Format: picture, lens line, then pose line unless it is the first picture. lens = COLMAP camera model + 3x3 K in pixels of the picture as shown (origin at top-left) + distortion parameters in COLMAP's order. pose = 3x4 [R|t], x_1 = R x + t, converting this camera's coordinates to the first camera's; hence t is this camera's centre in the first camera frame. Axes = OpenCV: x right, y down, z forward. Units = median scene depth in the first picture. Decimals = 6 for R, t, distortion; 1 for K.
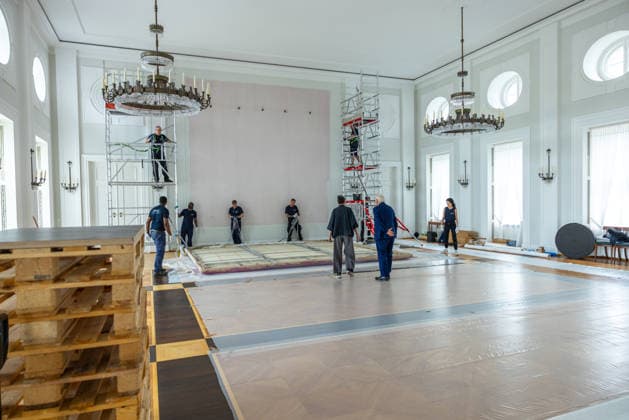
lens RADIAL K [[420.4, 0, 315.6], [0, 420.4, 211.1], [0, 0, 1]] dist [0.002224, 0.001294]
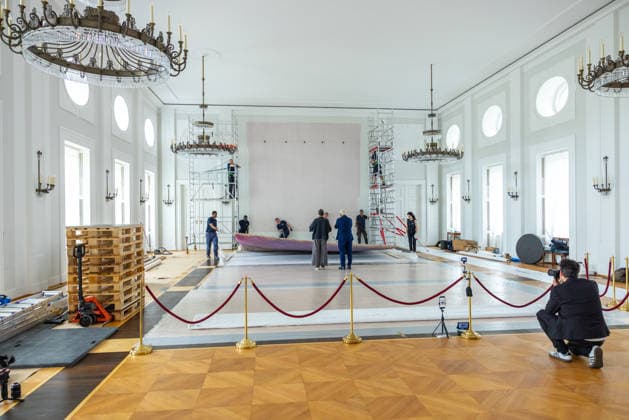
lens RADIAL K [[420.4, 0, 315.6], [0, 420.4, 211.1], [0, 0, 1]] dist [0.002224, 0.001294]
pose [[0.965046, 0.007439, -0.261976, 0.279917], [-0.013993, 0.999634, -0.023161, -0.000282], [0.261708, 0.026018, 0.964796, -0.262093]]
